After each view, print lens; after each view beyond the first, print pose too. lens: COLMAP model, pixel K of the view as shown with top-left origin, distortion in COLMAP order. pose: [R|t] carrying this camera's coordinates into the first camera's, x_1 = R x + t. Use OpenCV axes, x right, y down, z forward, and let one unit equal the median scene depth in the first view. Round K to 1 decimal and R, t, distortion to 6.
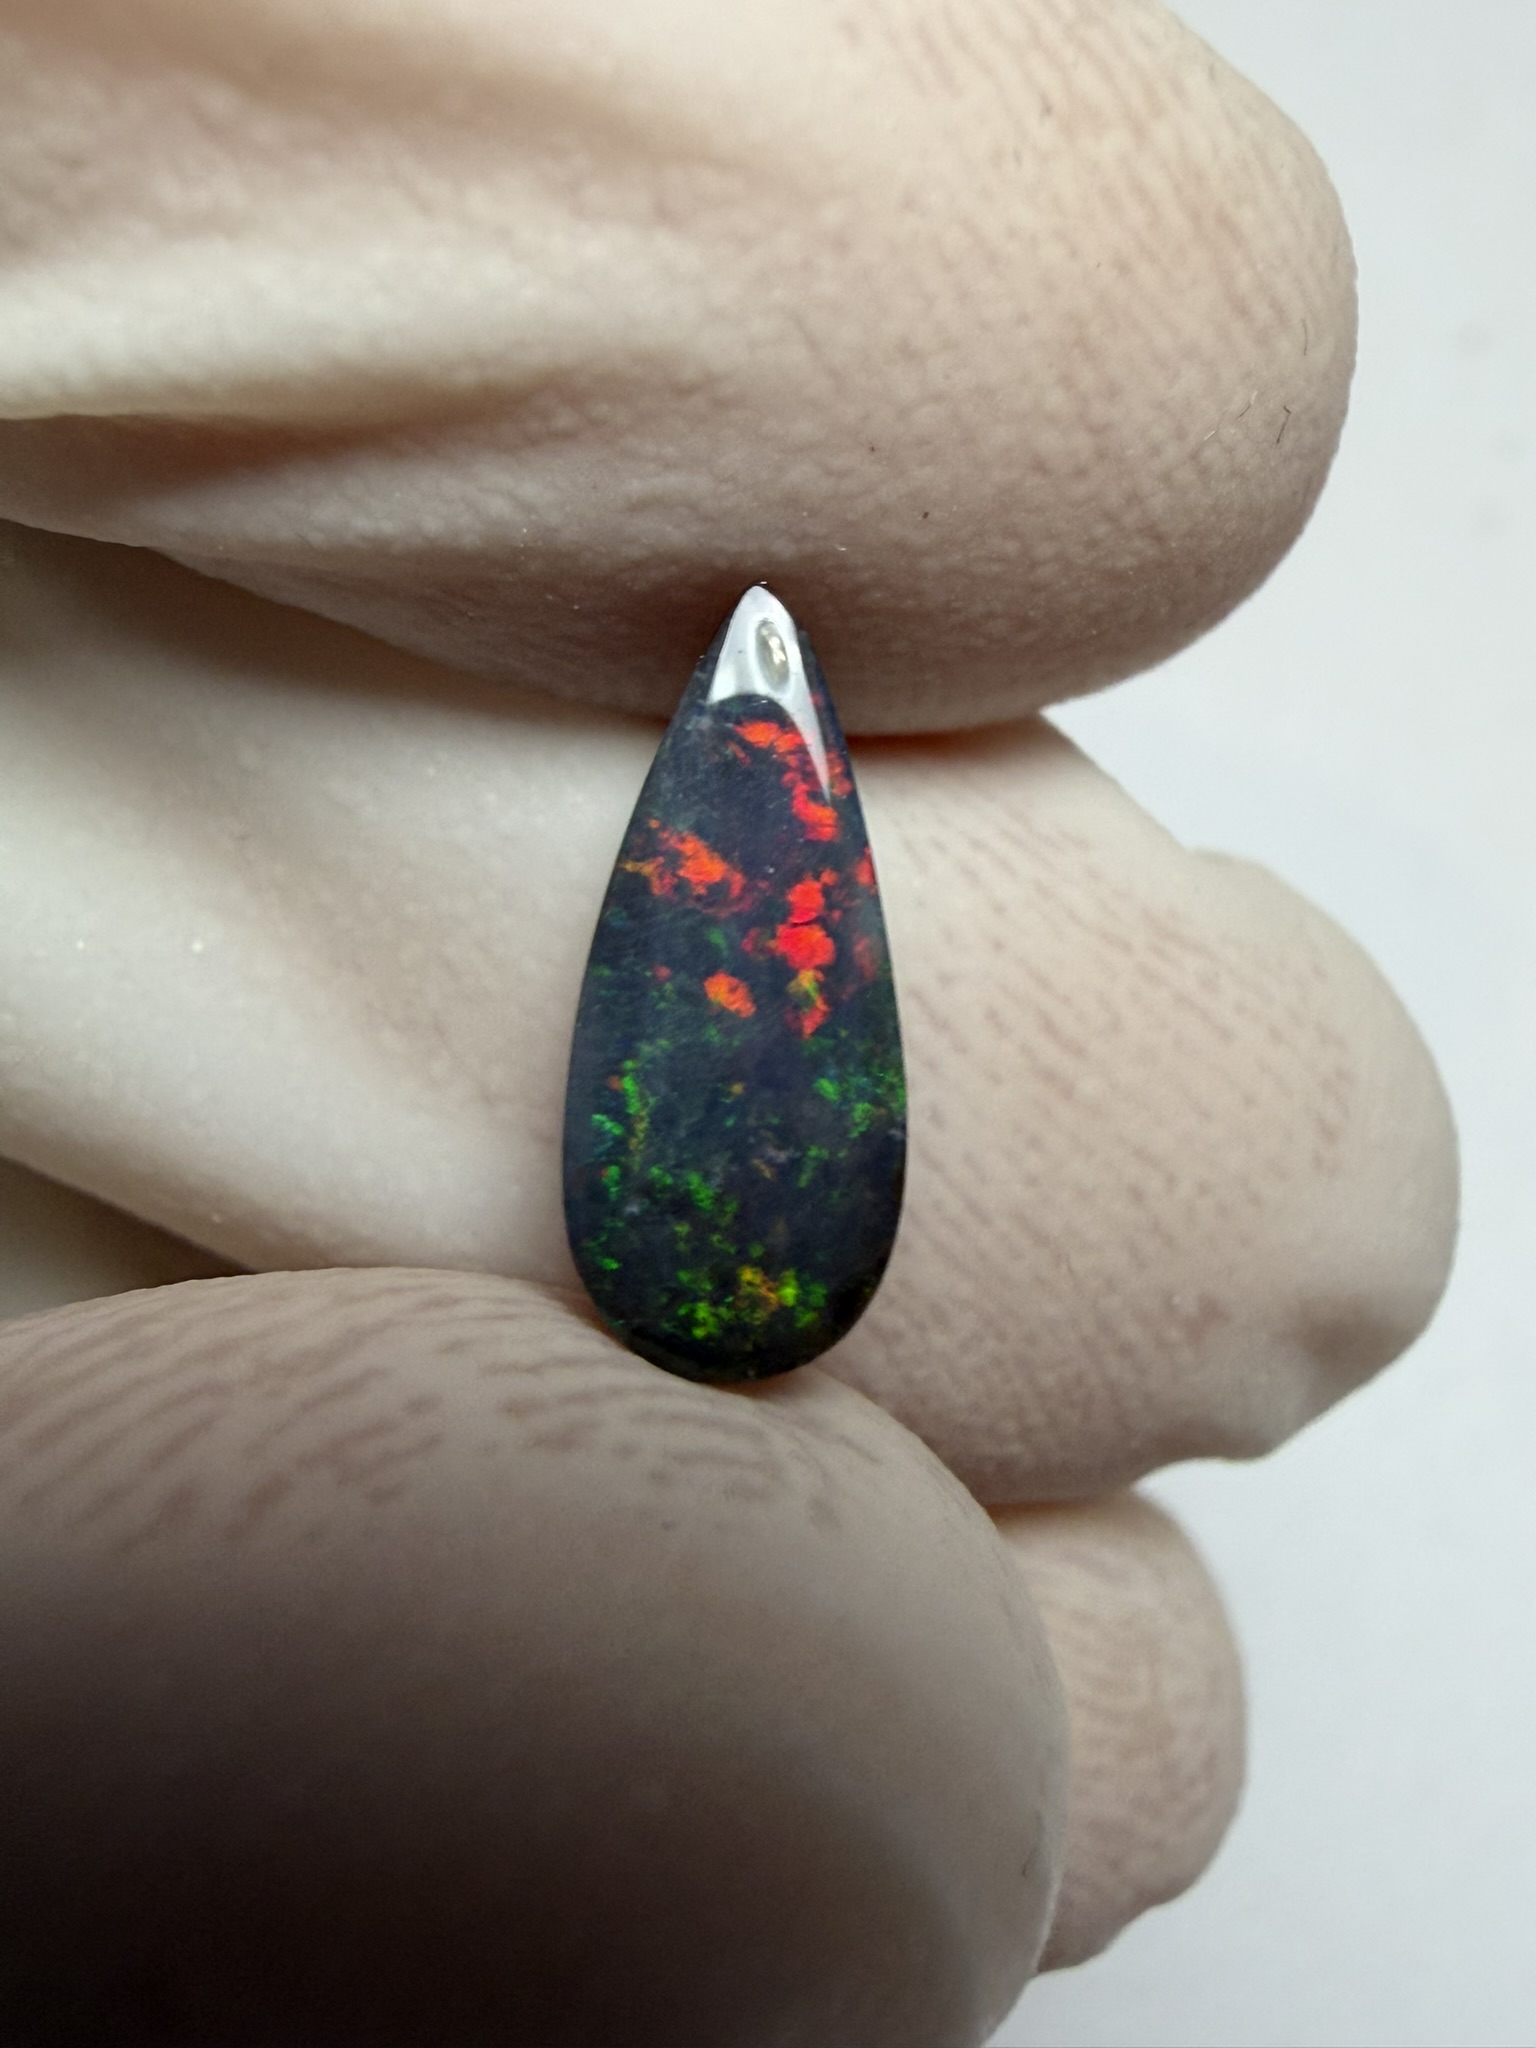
lens RADIAL K [[2020.4, 0, 749.2], [0, 2020.4, 1085.4], [0, 0, 1]] dist [0.026626, 0.000000]
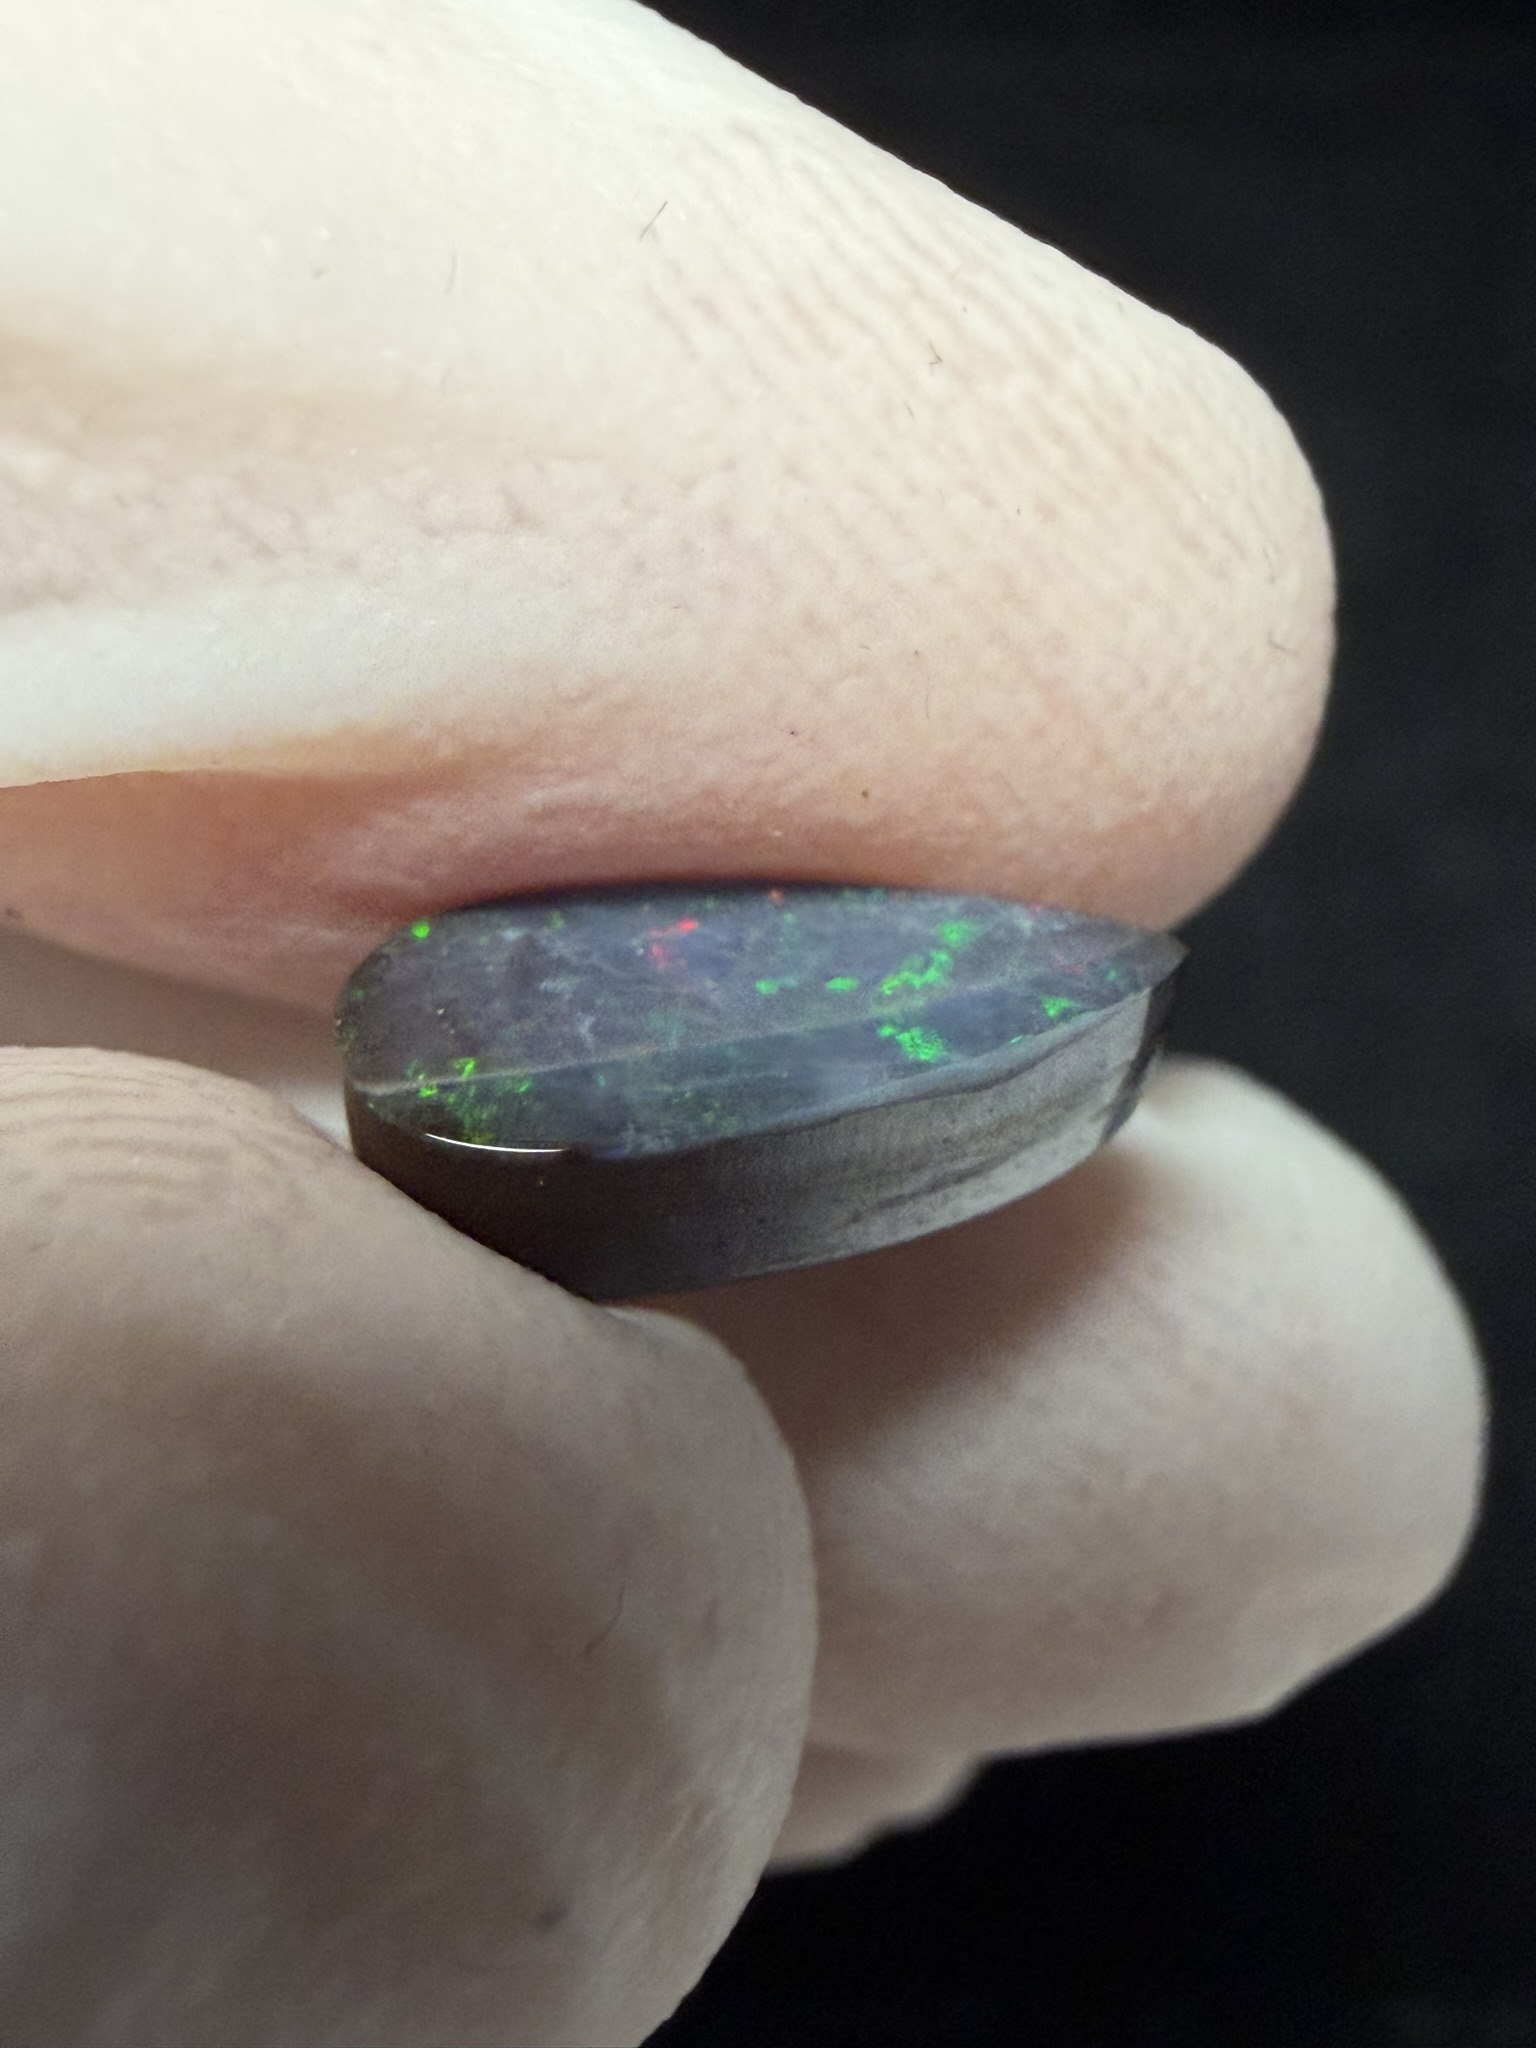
lens RADIAL K [[1815.5, 0, 789.2], [0, 1815.5, 1050.8], [0, 0, 1]] dist [0.000087, 0.056208]
pose [[0.991876, -0.107146, -0.068573, 0.099672], [0.095531, 0.983338, -0.154663, -0.051586], [0.084001, 0.146856, 0.985585, 0.225525]]
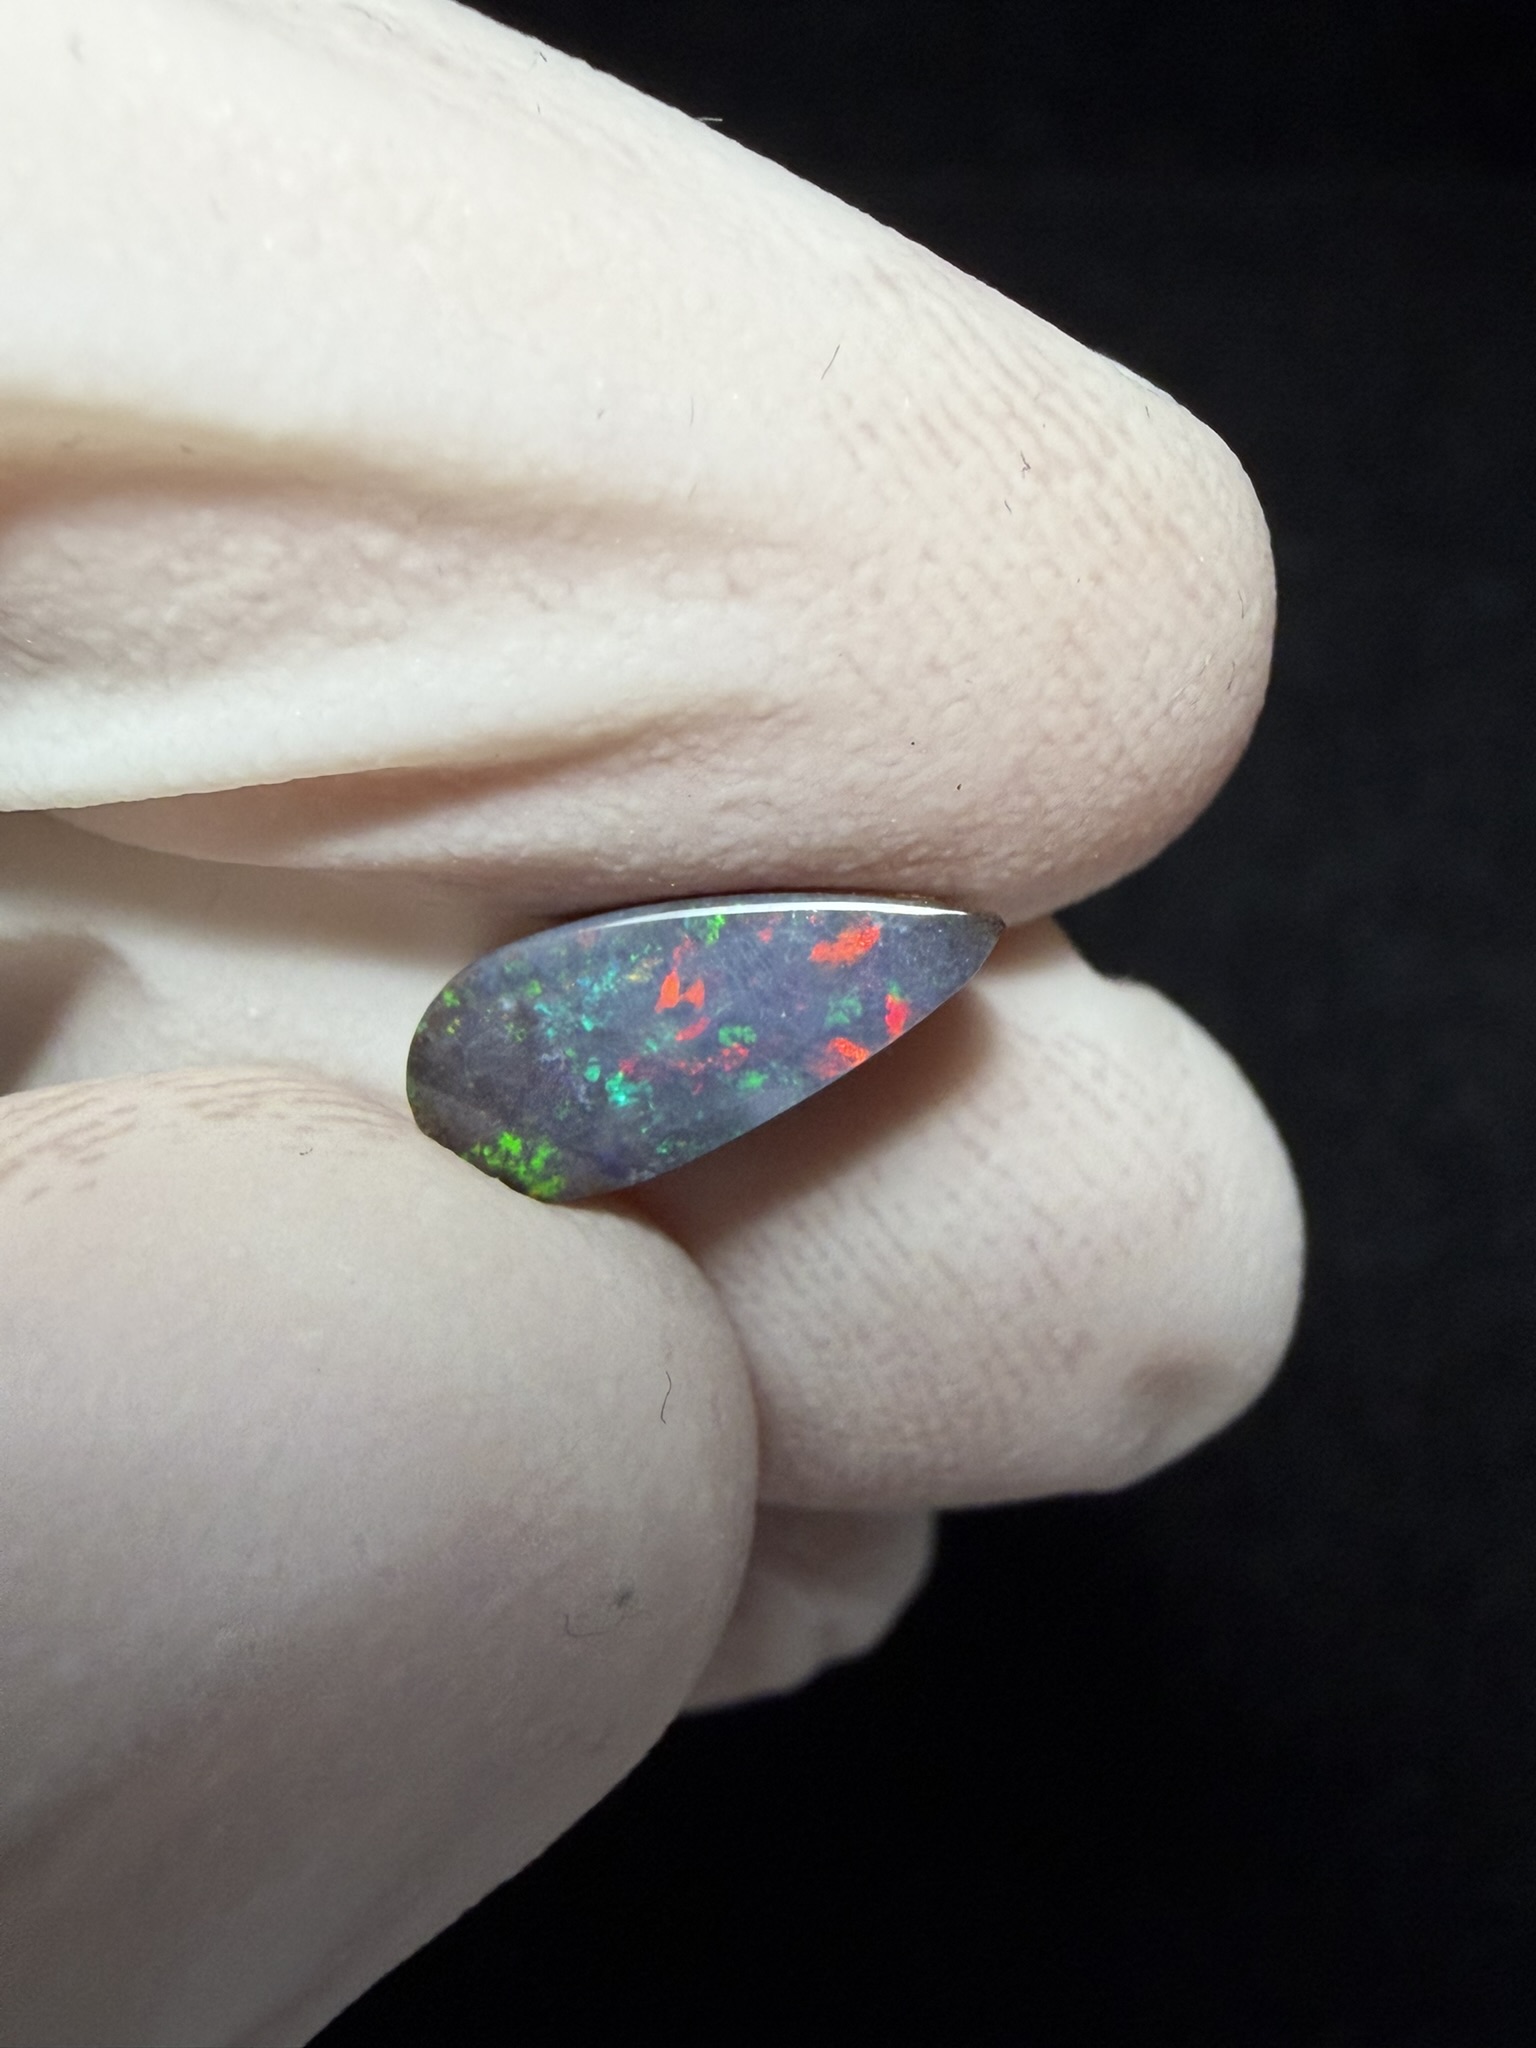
lens RADIAL K [[2020.4, 0, 776.8], [0, 2020.4, 1092.6], [0, 0, 1]] dist [0.026626, 0.000000]
pose [[0.992646, -0.107883, 0.054919, -0.110028], [0.109044, 0.993863, -0.018604, -0.091275], [-0.052575, 0.024456, 0.998317, -0.208291]]
